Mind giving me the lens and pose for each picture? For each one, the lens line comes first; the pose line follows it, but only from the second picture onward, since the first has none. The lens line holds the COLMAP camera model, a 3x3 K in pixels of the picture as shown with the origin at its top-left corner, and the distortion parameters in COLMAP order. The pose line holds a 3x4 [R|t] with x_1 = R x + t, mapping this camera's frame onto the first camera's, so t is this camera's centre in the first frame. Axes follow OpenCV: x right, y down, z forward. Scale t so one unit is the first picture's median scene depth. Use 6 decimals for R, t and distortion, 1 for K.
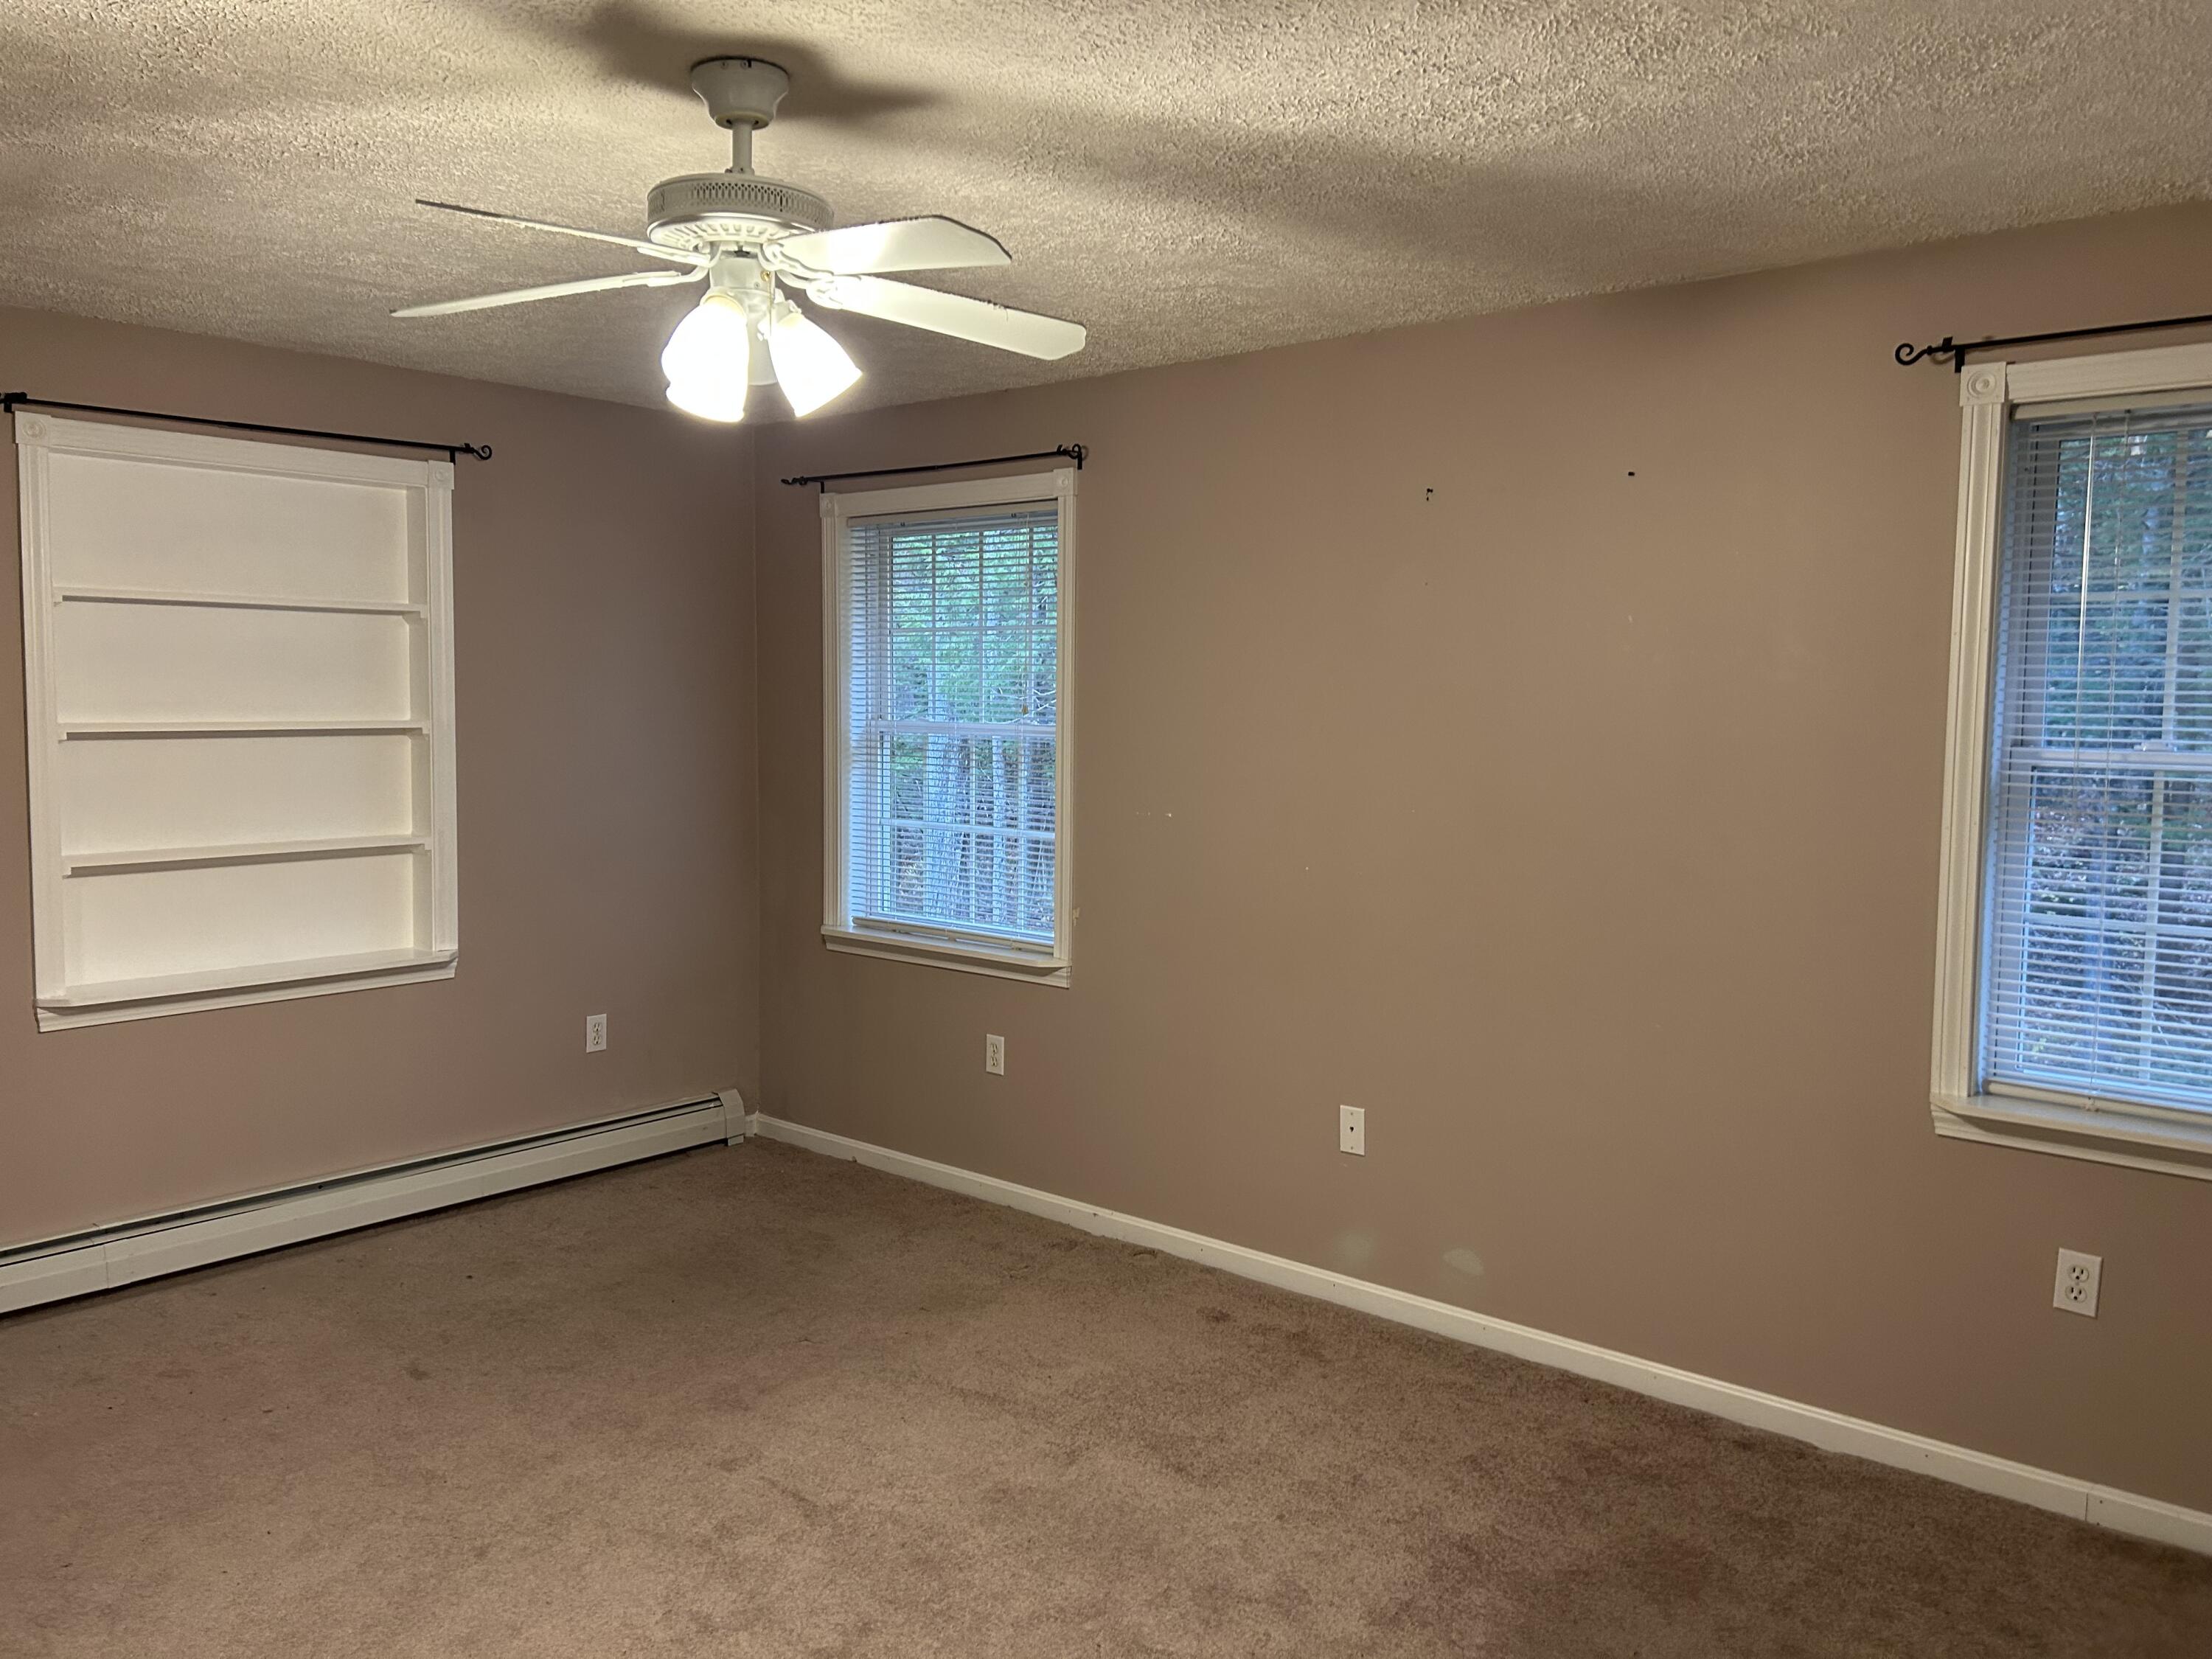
lens RADIAL K [[1649.1, 0, 1094.2], [0, 1649.1, 828.5], [0, 0, 1]] dist [0.053960, -0.070196]
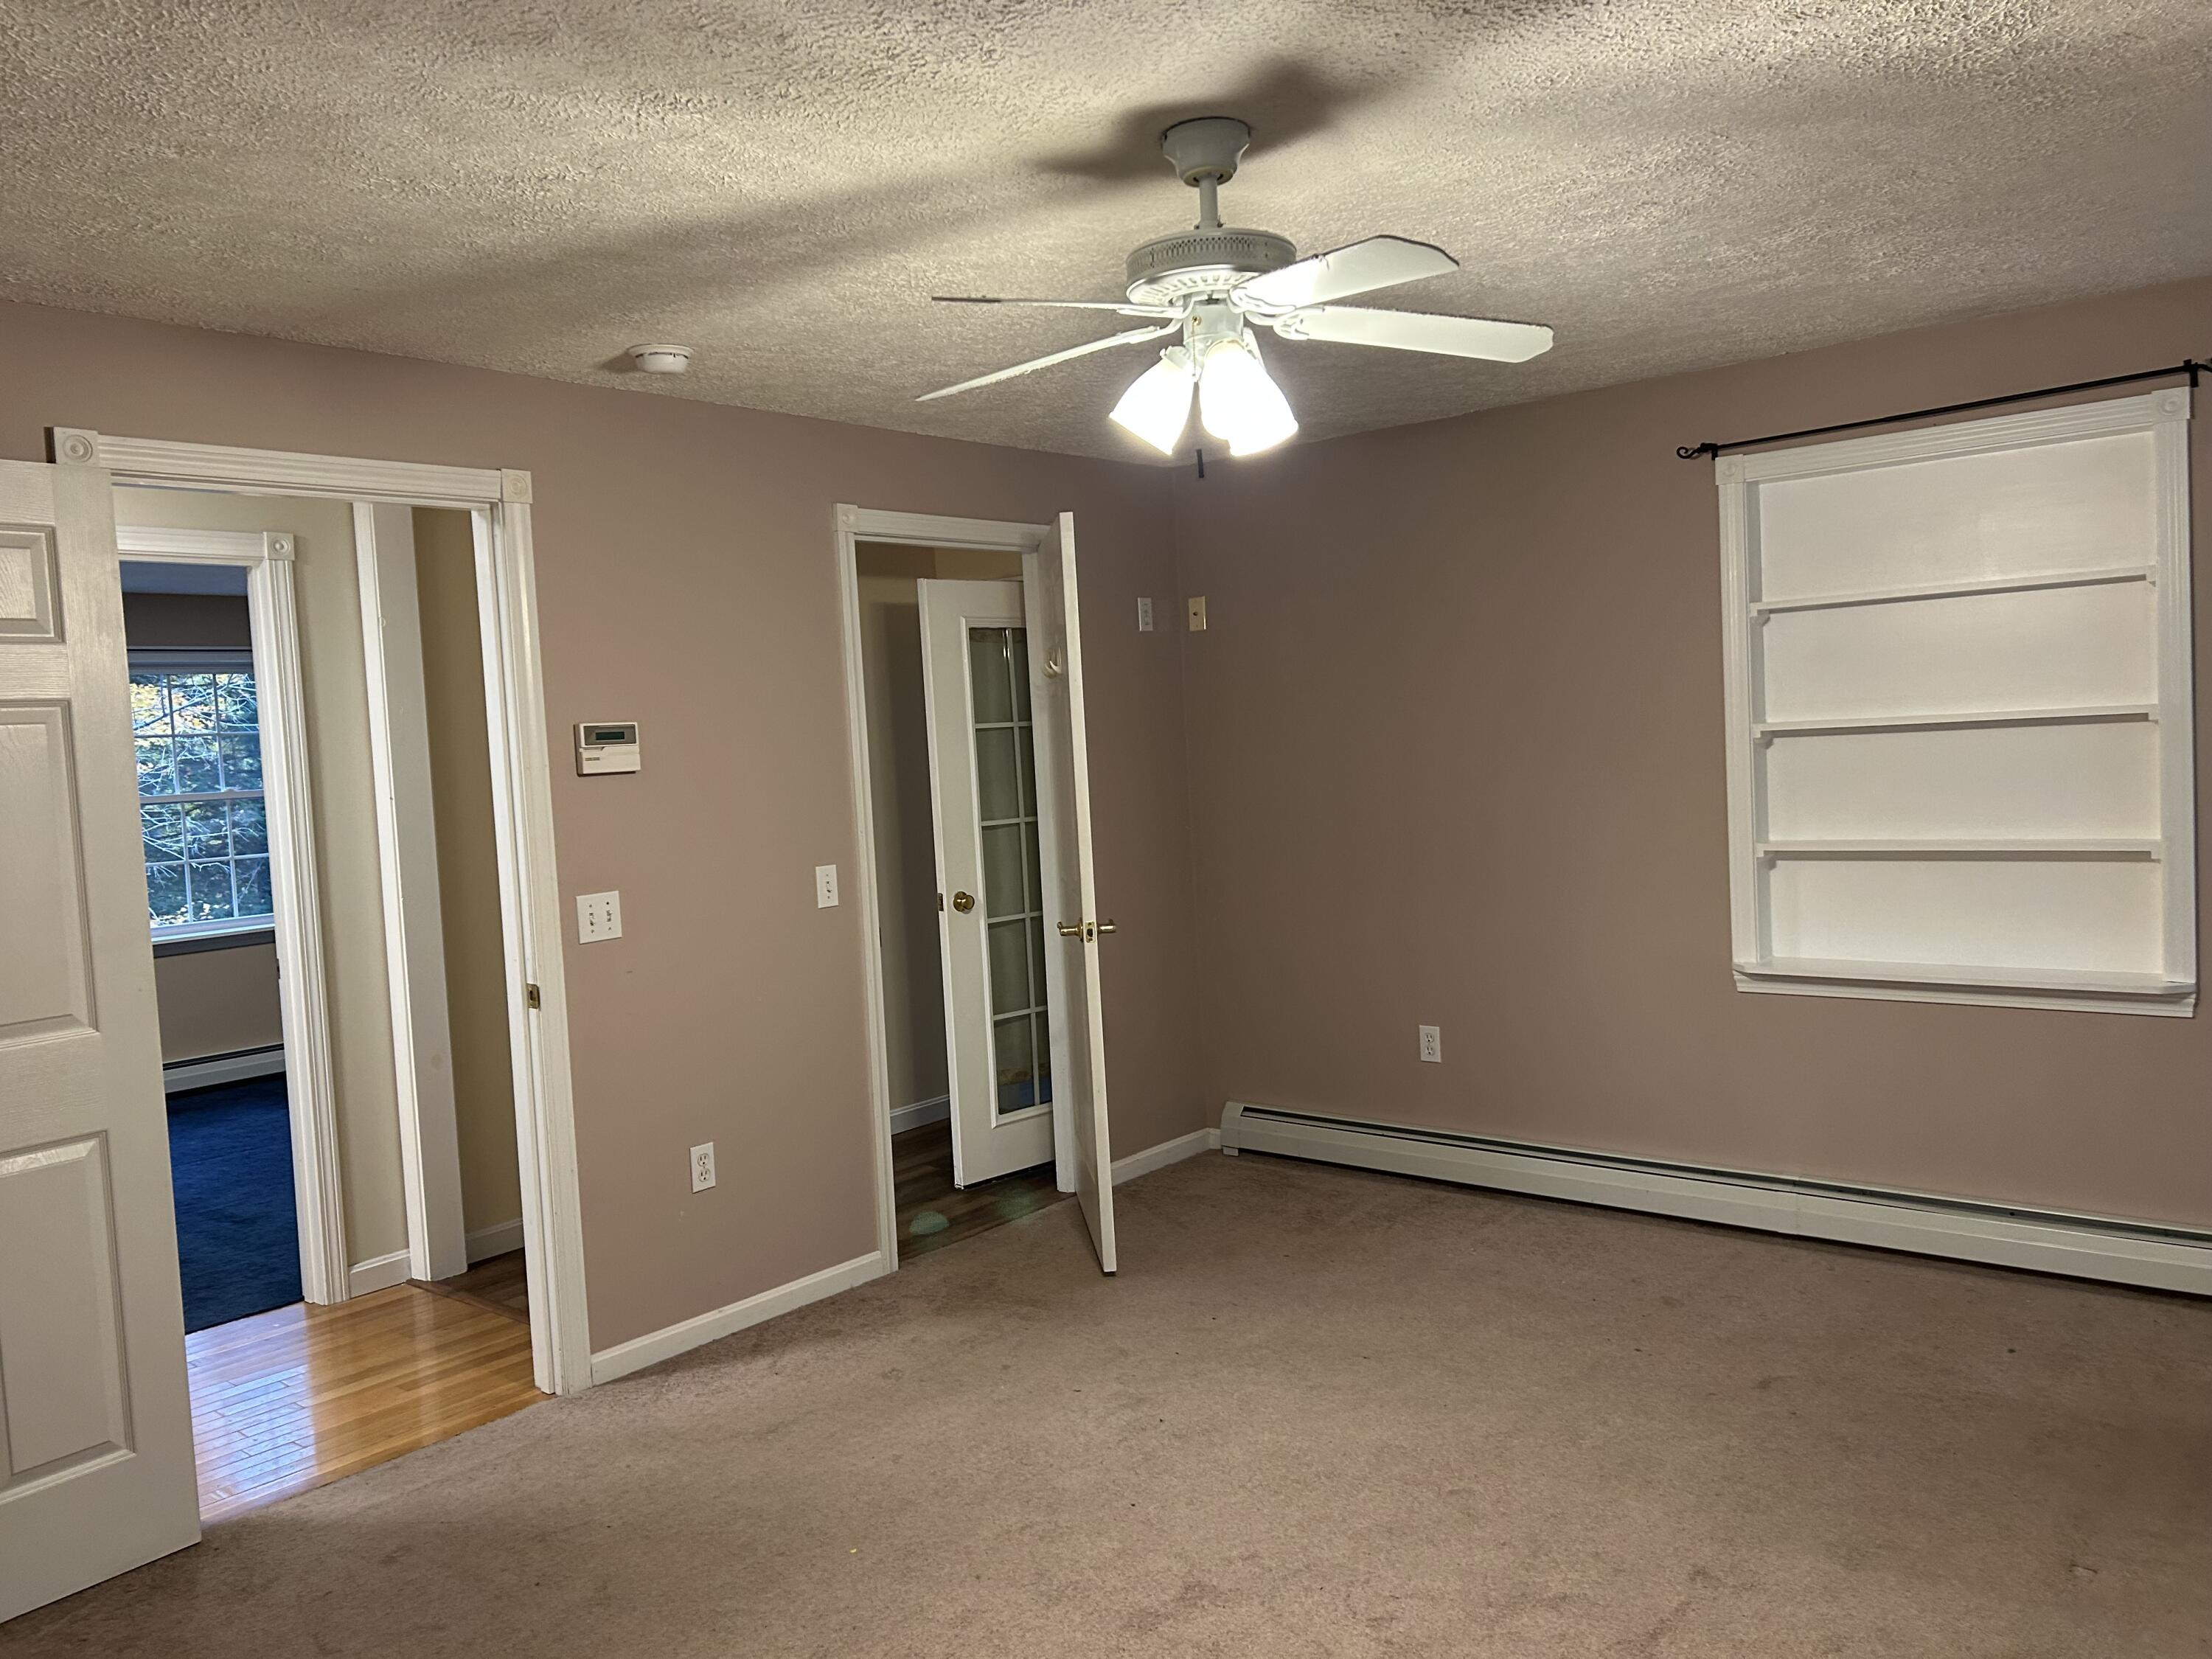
lens RADIAL K [[1649.1, 0, 1091.7], [0, 1649.1, 829.0], [0, 0, 1]] dist [0.053960, -0.070196]
pose [[0.005855, 0.045848, -0.998931, 0.495378], [-0.026396, 0.998607, 0.045679, -0.030151], [0.999634, 0.026100, 0.007057, 0.525050]]
